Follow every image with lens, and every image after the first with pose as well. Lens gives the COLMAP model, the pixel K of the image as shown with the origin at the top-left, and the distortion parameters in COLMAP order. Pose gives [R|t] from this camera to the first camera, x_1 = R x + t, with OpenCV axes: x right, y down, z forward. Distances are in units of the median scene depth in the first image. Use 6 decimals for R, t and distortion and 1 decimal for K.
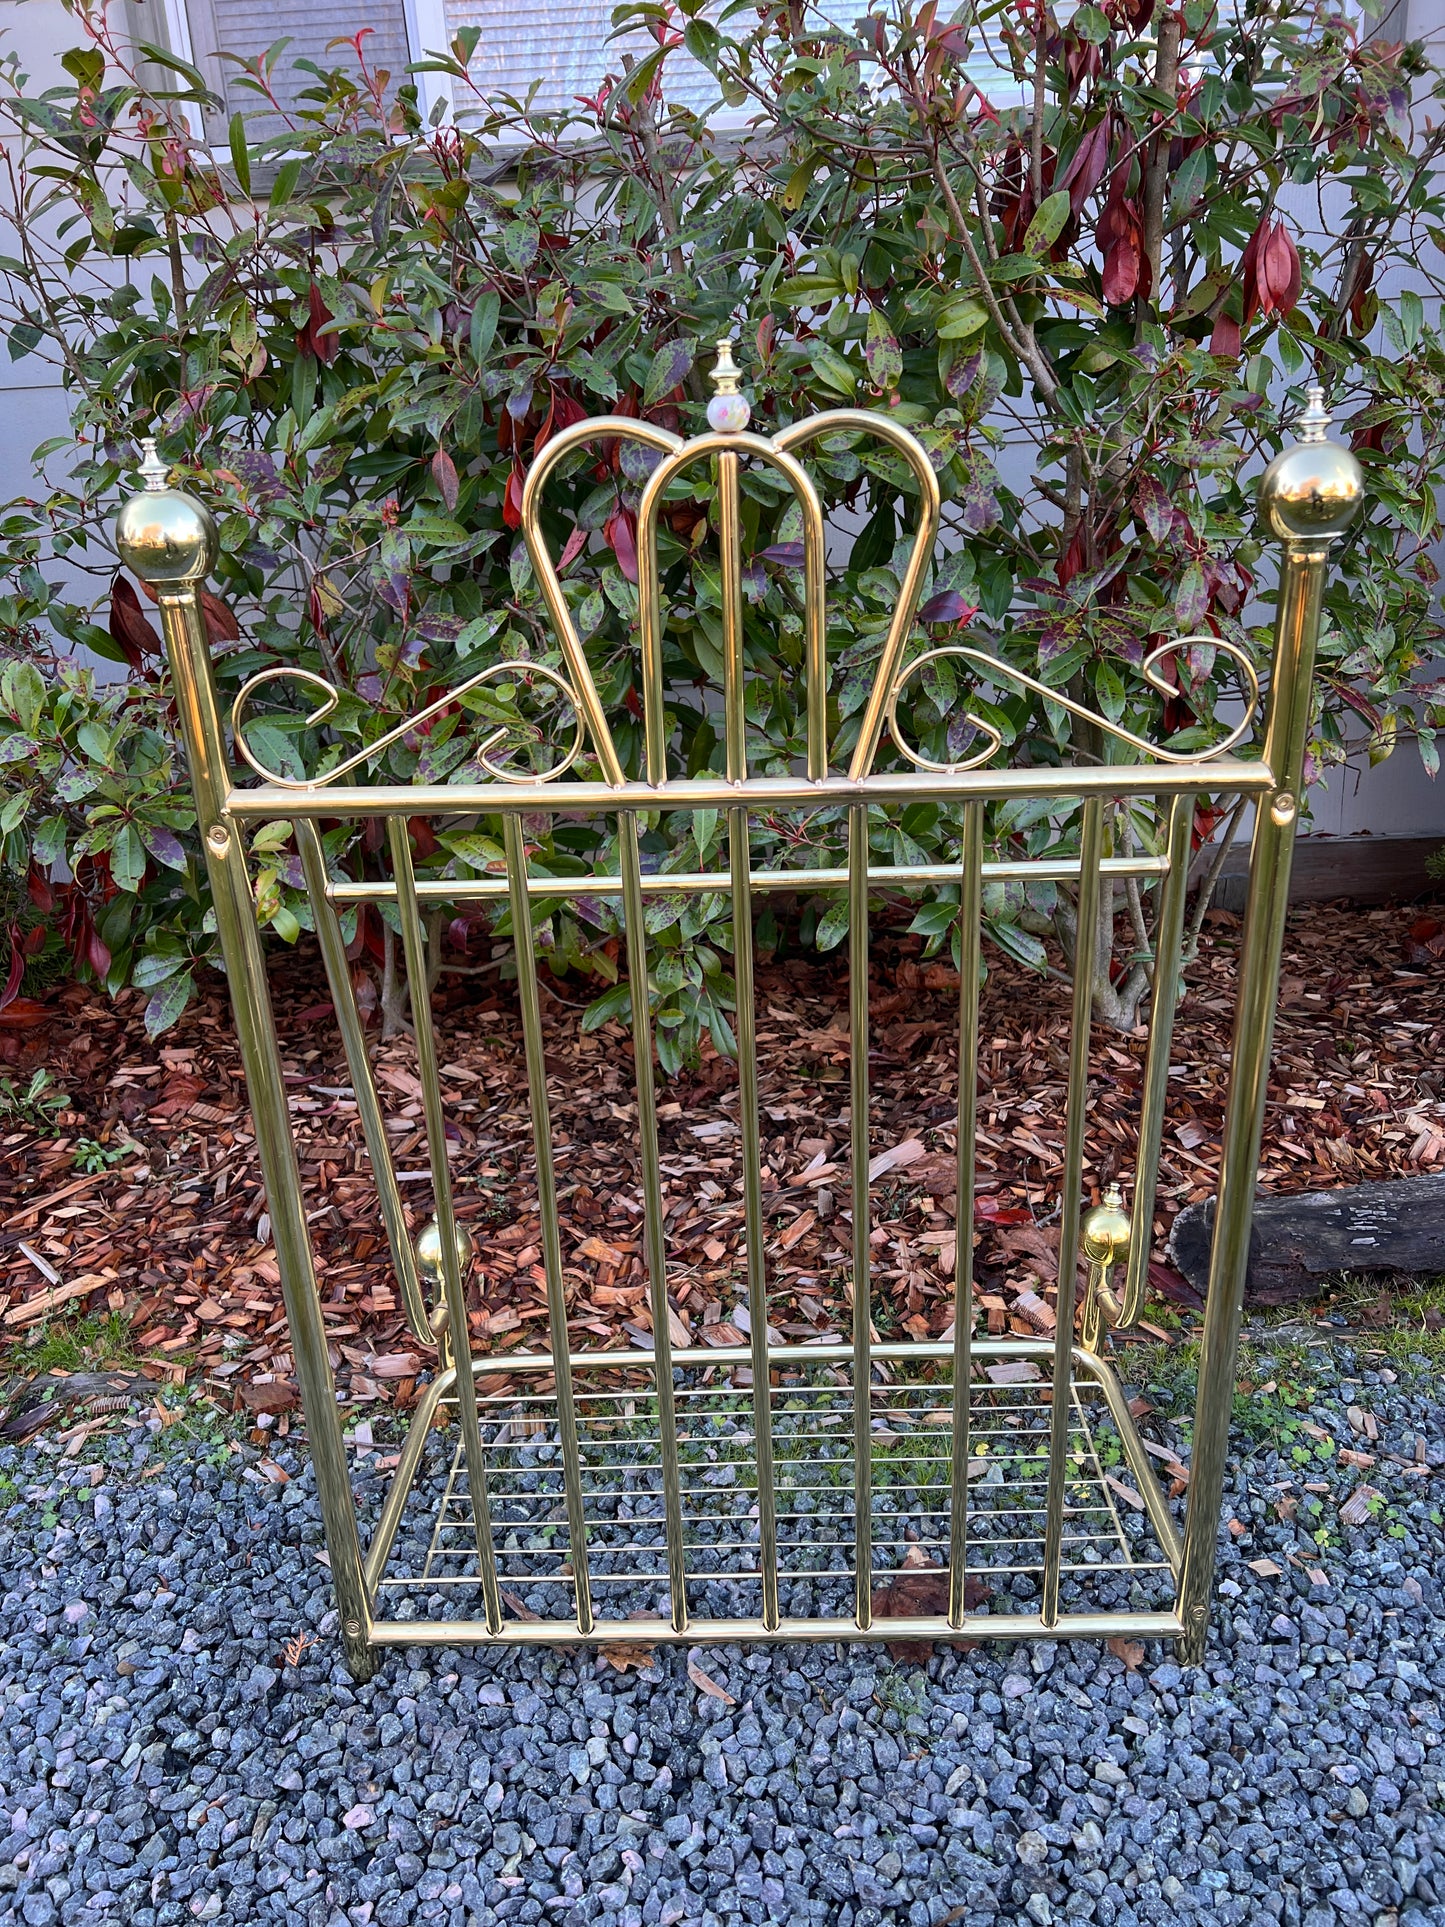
lens RADIAL K [[1461.4, 0, 715.7], [0, 1461.4, 961.4], [0, 0, 1]] dist [0.042194, -0.043758]
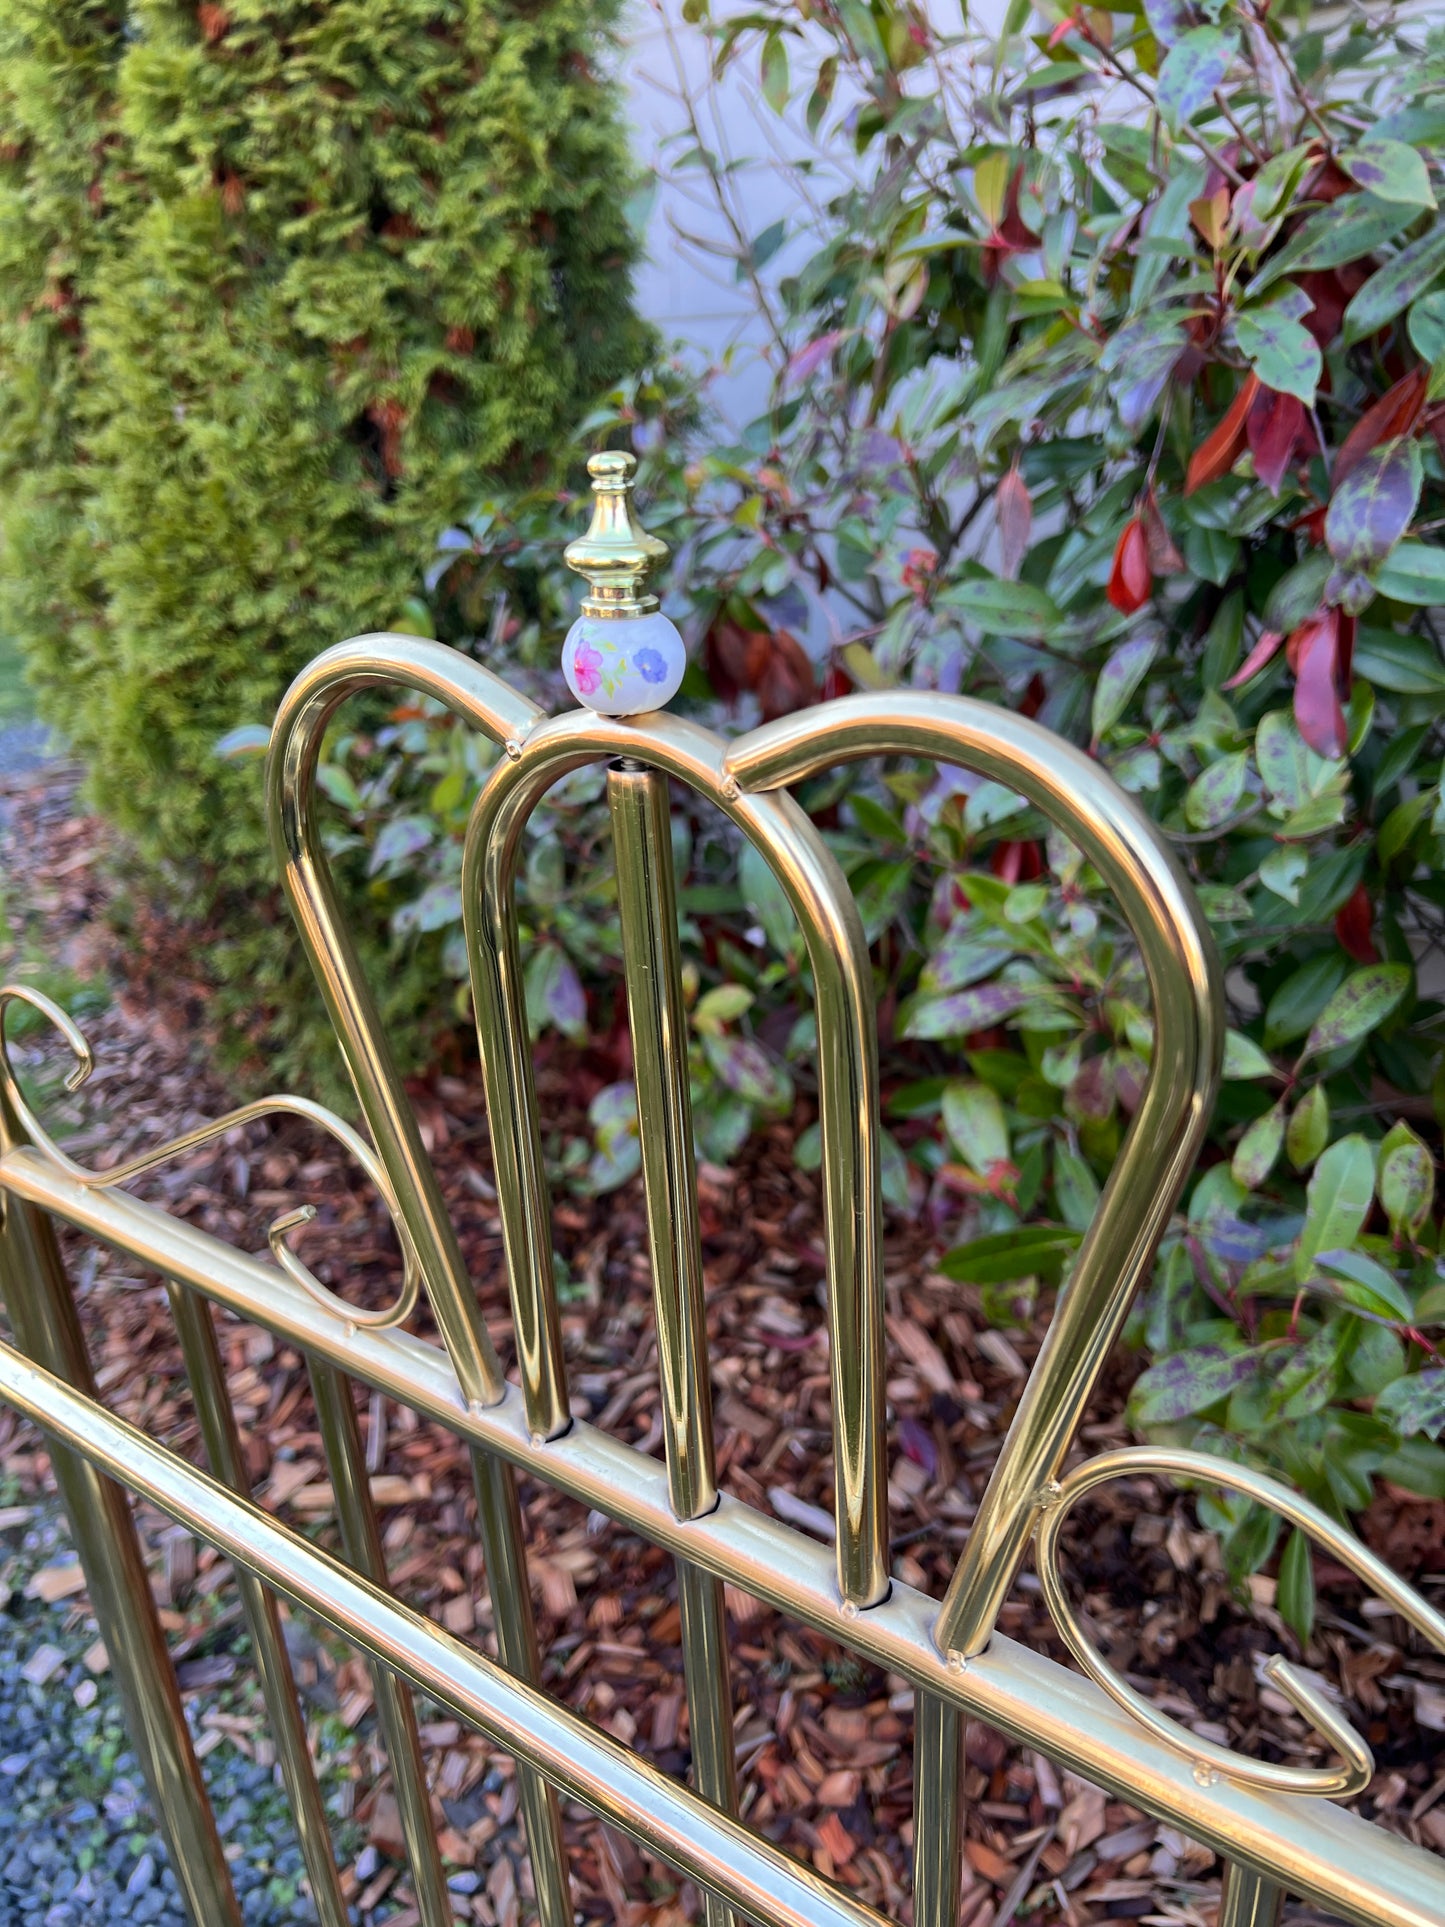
lens RADIAL K [[1476.1, 0, 715.9], [0, 1476.1, 969.5], [0, 0, 1]] dist [0.056606, -0.072457]
pose [[0.748275, 0.272612, -0.604786, 0.147222], [-0.224031, 0.961947, 0.156421, -0.268220], [0.624415, 0.018445, 0.780875, 0.574786]]
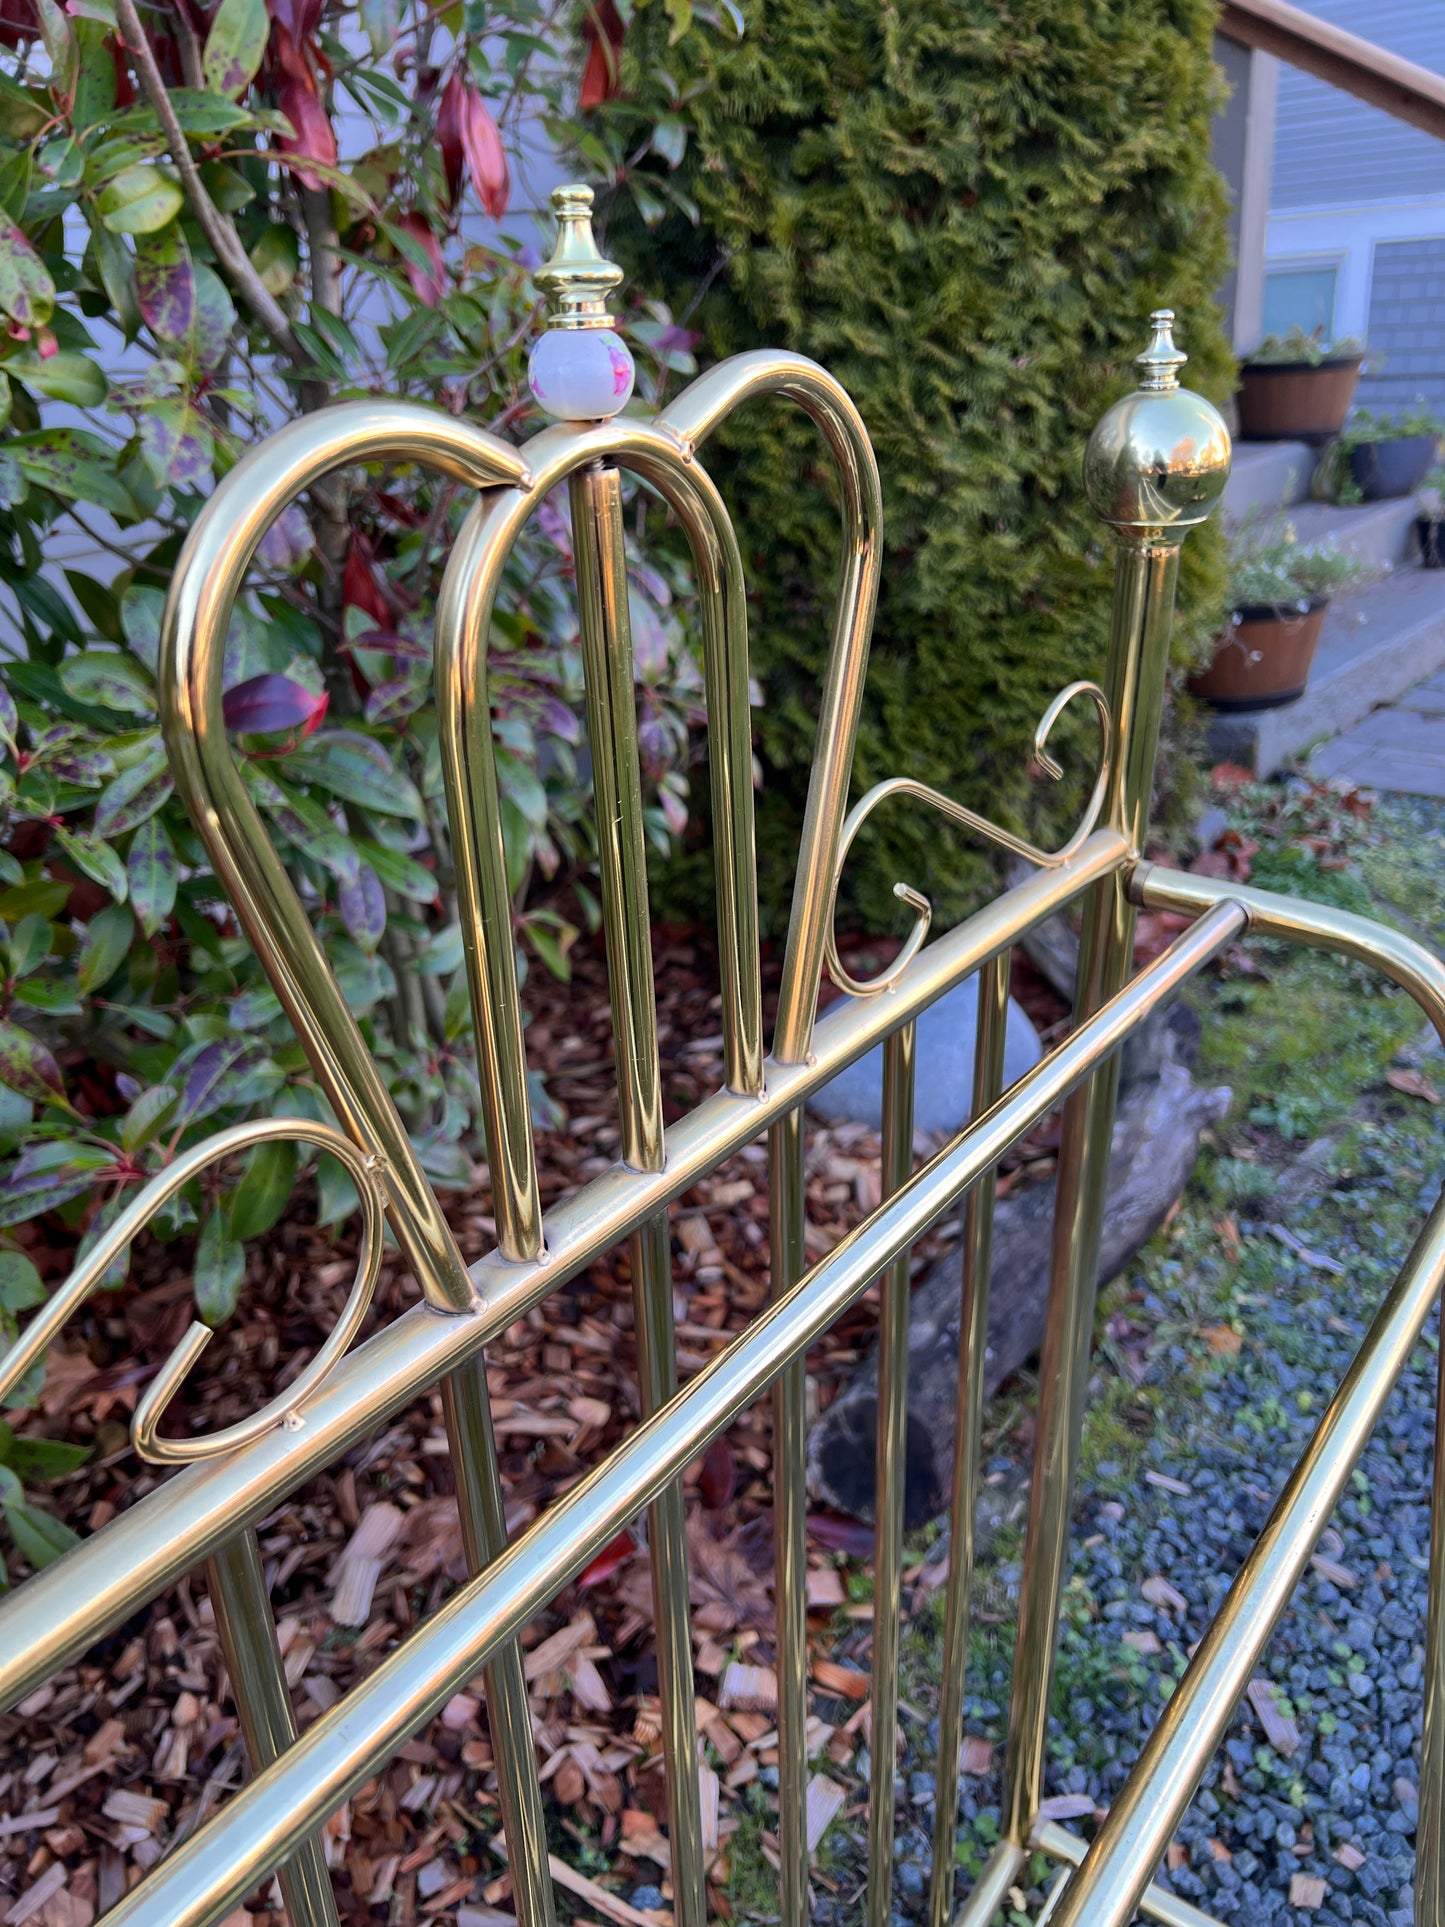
lens RADIAL K [[1486.9, 0, 719.0], [0, 1486.9, 942.2], [0, 0, 1]] dist [0.041998, -0.066666]
pose [[0.665885, -0.295892, 0.684868, -0.186140], [0.283129, 0.949539, 0.134960, -0.212588], [-0.690242, 0.104038, 0.716060, 0.548186]]
